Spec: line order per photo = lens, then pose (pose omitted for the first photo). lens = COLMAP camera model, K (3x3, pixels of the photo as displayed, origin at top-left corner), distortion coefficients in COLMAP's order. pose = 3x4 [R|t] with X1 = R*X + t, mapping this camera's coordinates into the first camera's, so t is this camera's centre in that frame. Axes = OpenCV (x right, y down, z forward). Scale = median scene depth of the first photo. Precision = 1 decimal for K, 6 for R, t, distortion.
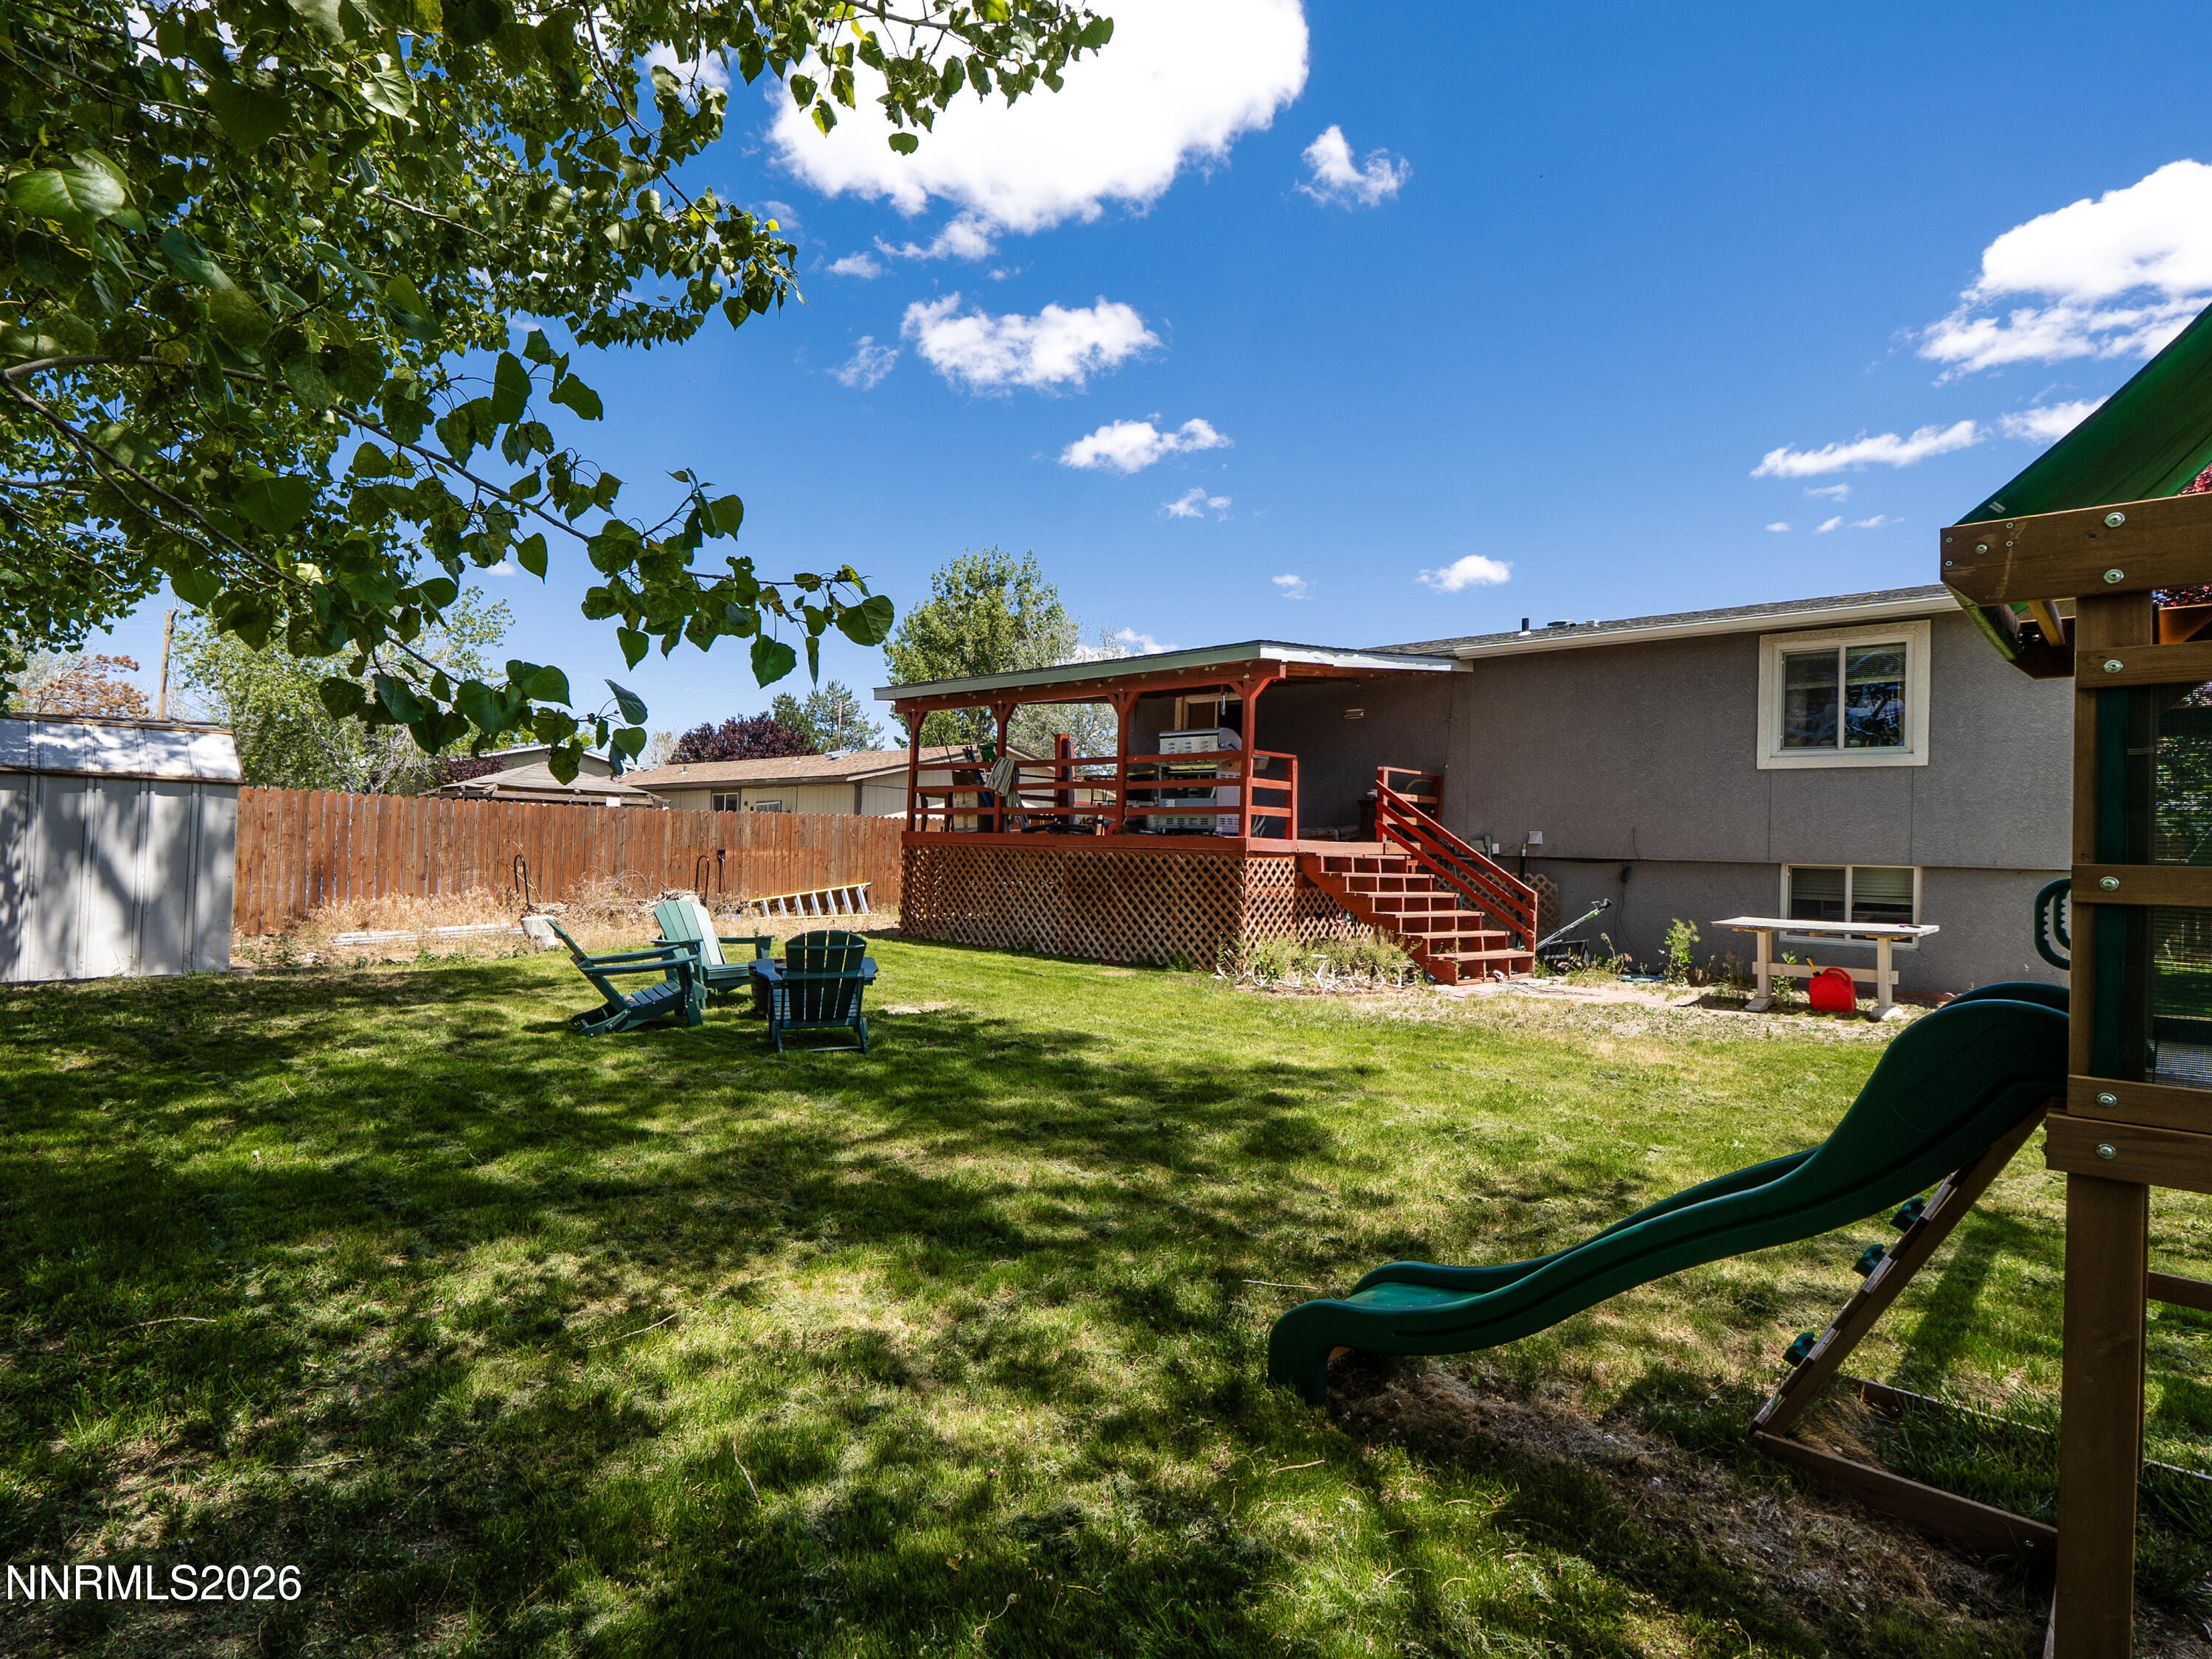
lens RADIAL K [[1353.0, 0, 1144.6], [0, 1353.0, 884.3], [0, 0, 1]] dist [-0.006992, 0.030158]
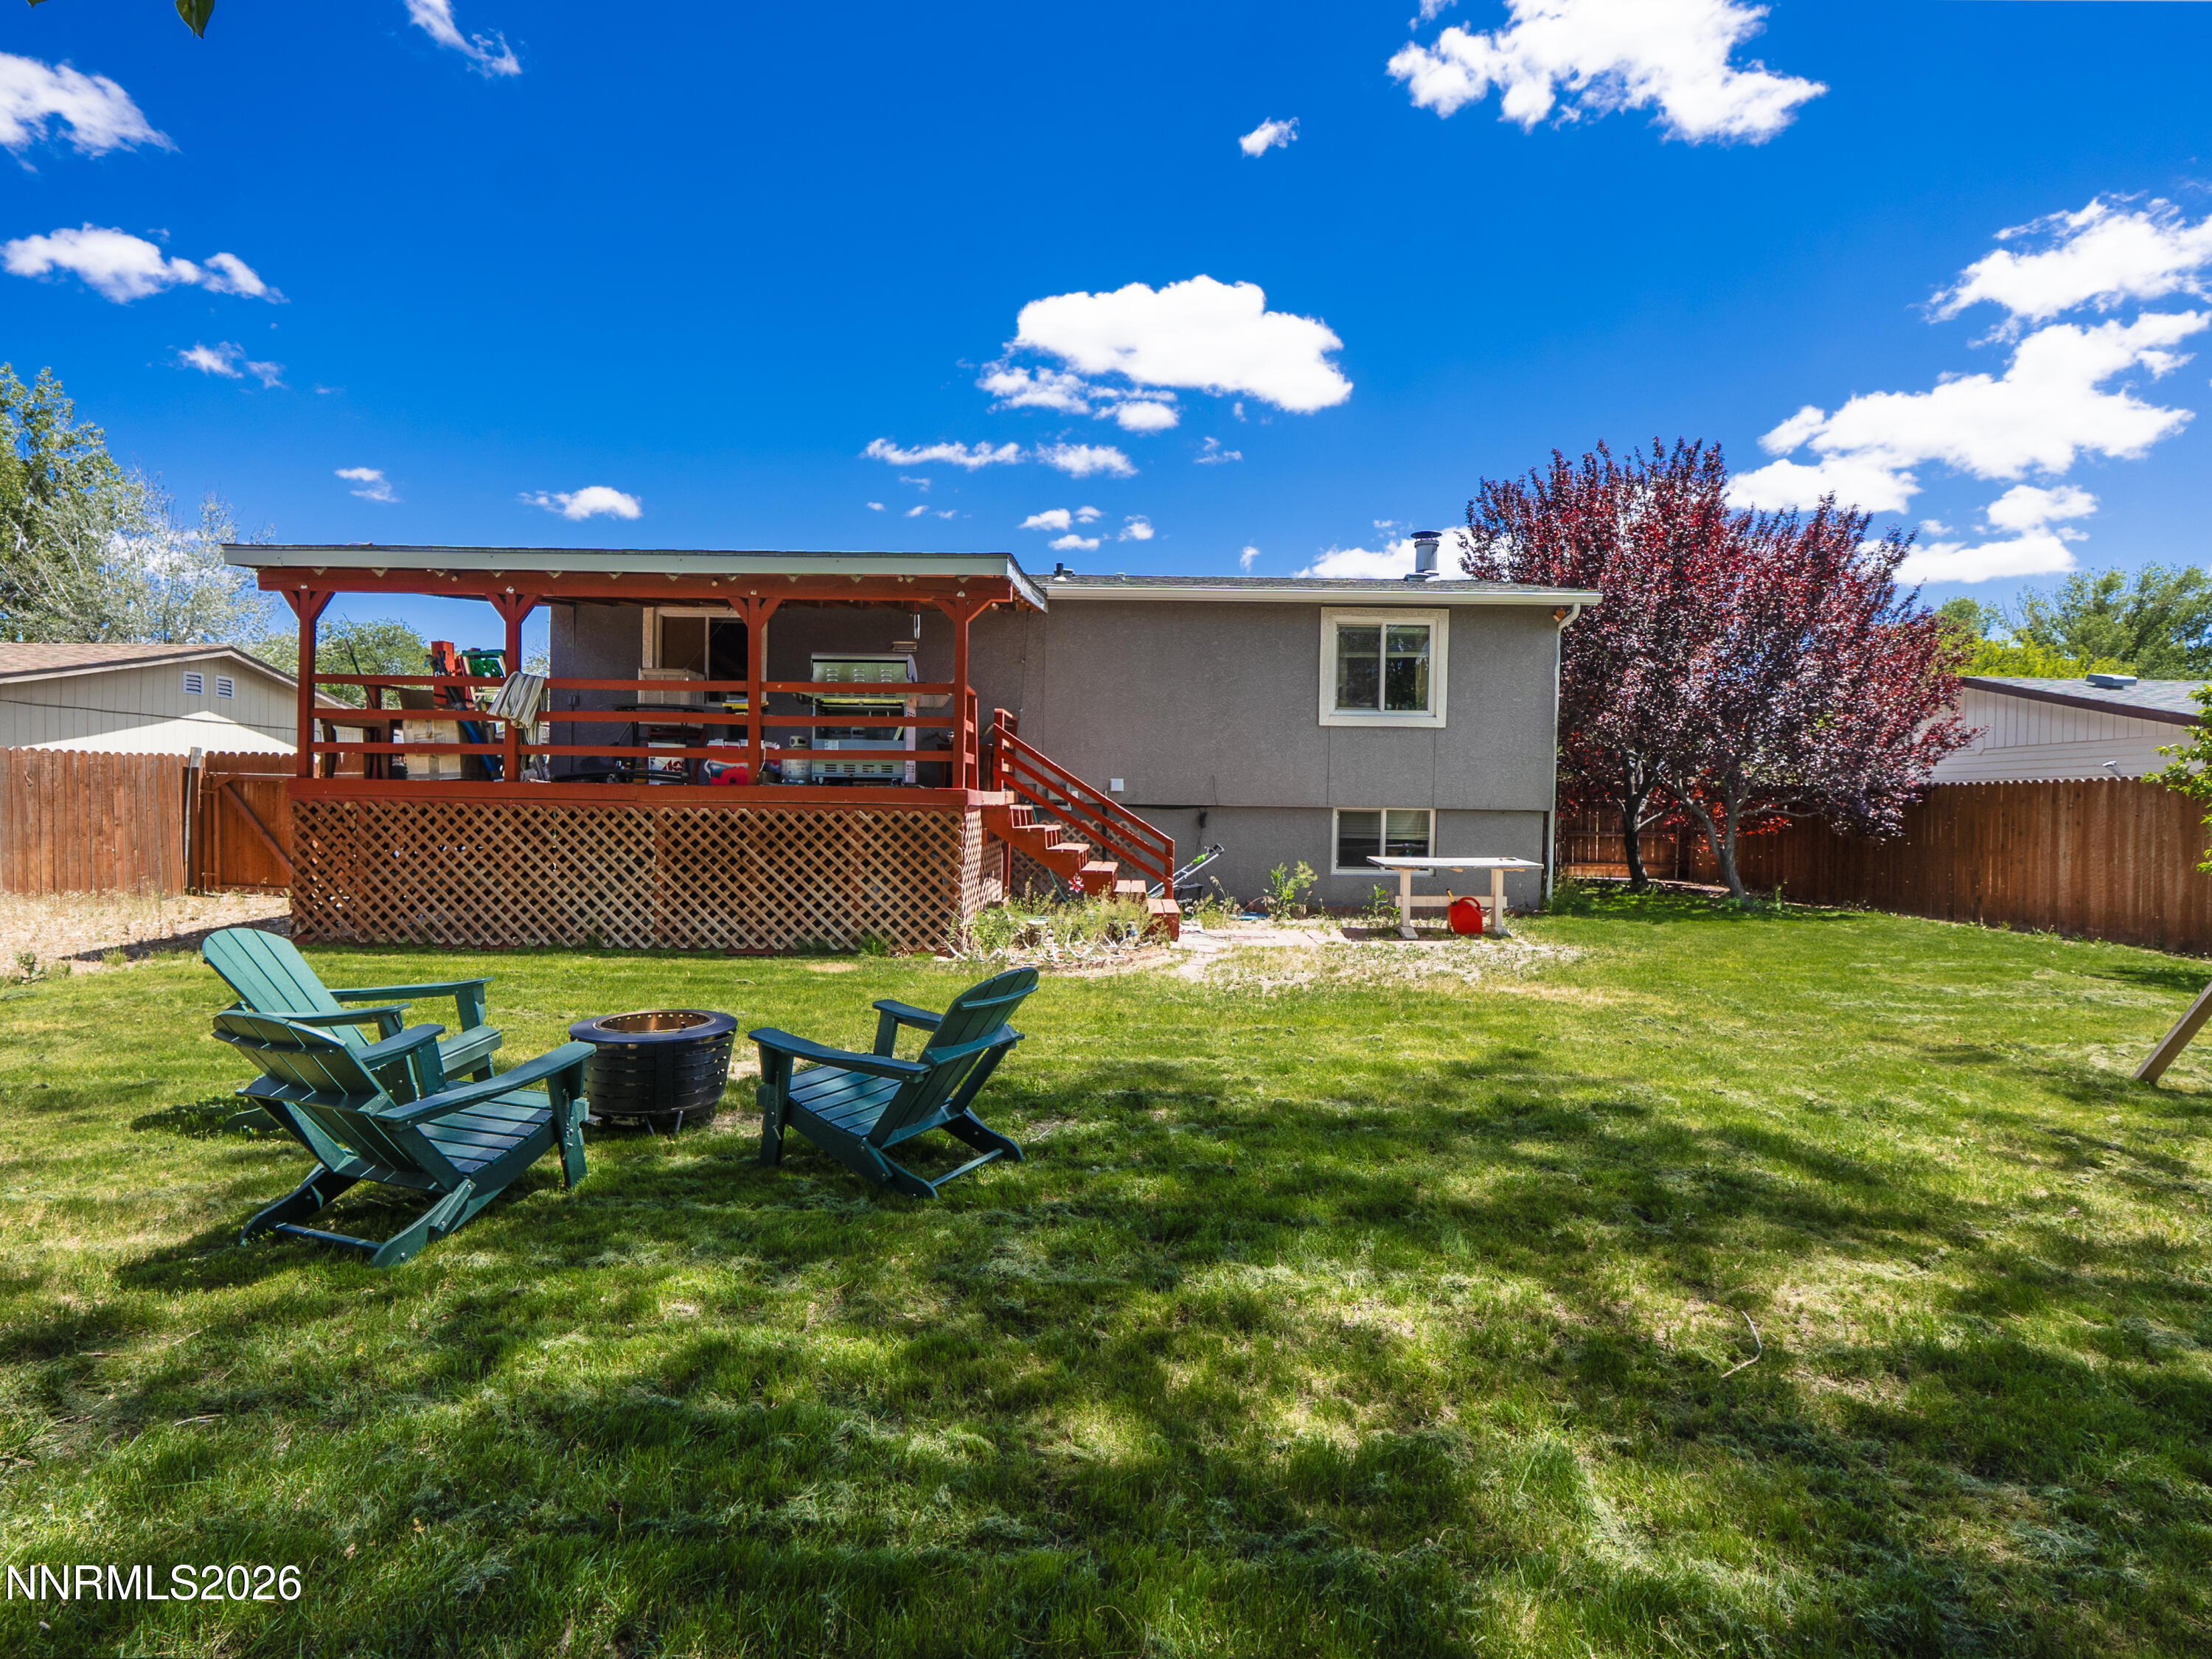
lens RADIAL K [[1181.6, 0, 1101.2], [0, 1181.6, 881.2], [0, 0, 1]] dist [-0.012109, 0.001286]
pose [[0.697134, -0.063987, 0.714080, -0.378384], [0.021790, 0.997440, 0.068105, -0.024654], [-0.716610, -0.031918, 0.696744, 0.413181]]
